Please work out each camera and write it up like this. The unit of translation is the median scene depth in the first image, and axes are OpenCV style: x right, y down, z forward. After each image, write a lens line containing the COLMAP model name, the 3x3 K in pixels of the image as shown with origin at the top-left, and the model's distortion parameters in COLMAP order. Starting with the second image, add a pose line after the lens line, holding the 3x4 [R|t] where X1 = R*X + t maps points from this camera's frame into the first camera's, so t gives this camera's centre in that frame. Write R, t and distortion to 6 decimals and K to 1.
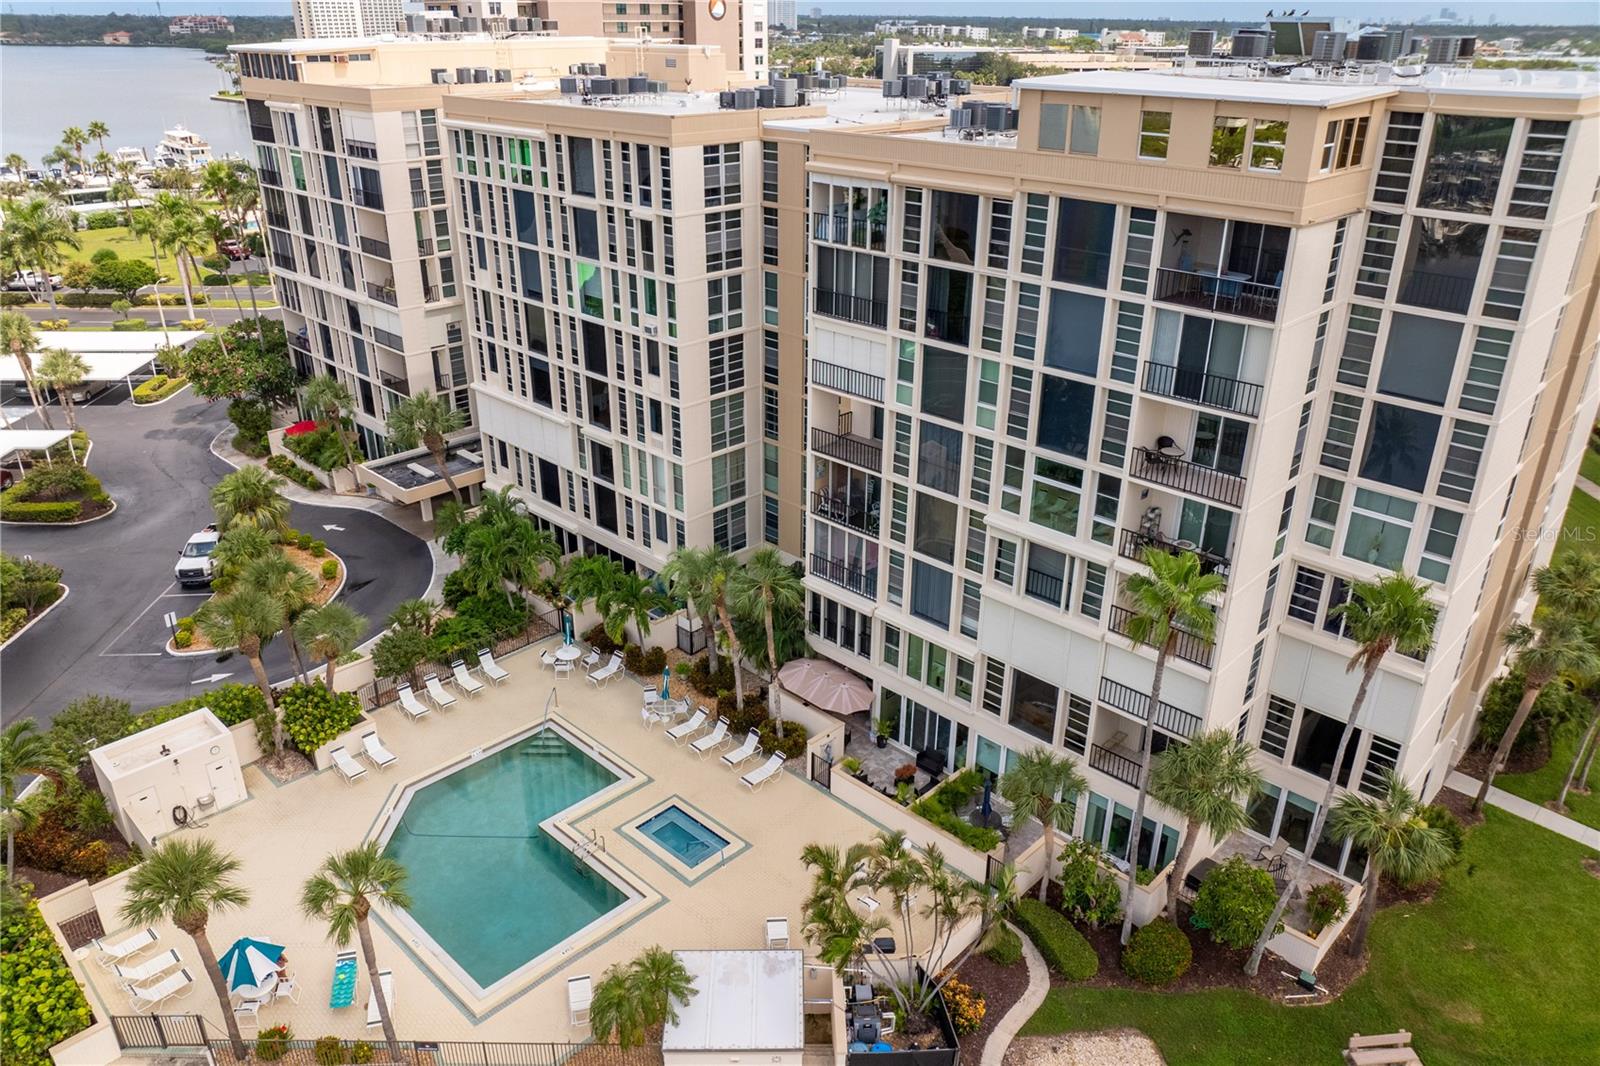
lens RADIAL K [[1101.6, 0, 806.8], [0, 1101.6, 525.1], [0, 0, 1]] dist [-0.039256, 0.009754]
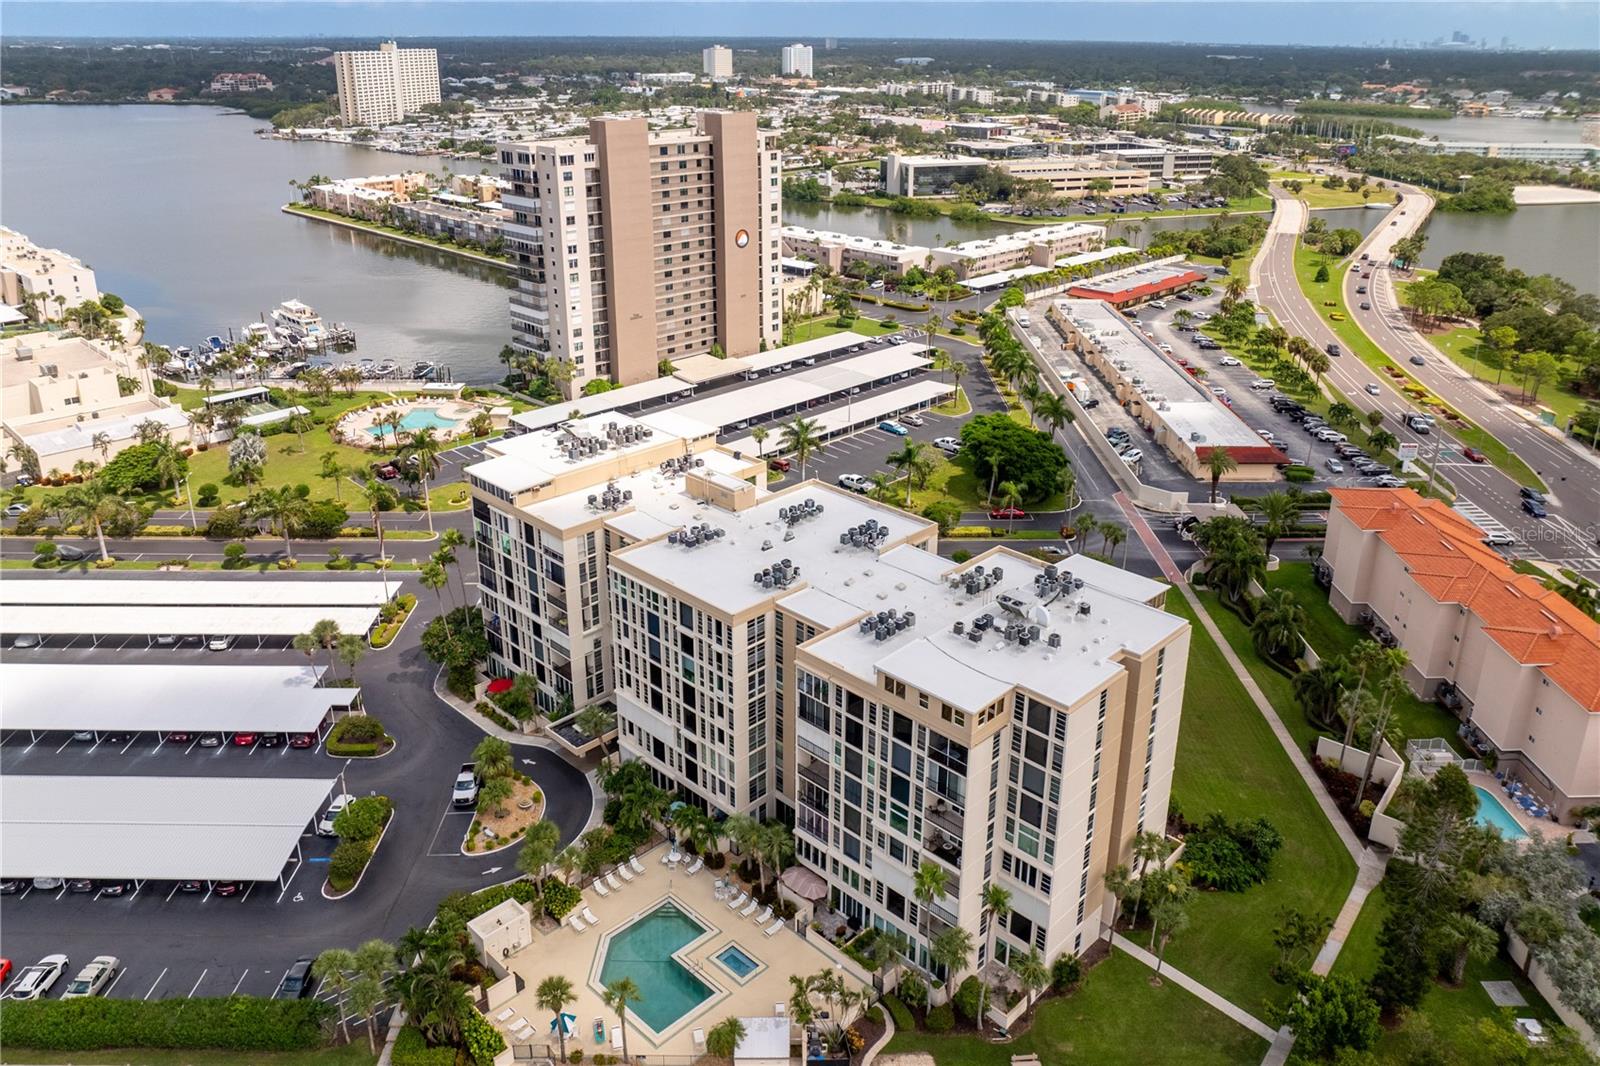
lens RADIAL K [[1133.3, 0, 817.3], [0, 1133.3, 445.3], [0, 0, 1]] dist [-0.026645, -0.004461]
pose [[0.999990, 0.001811, -0.004020, 0.048162], [-0.002152, 0.996245, -0.086553, -0.495264], [0.003848, 0.086561, 0.996239, -1.197330]]
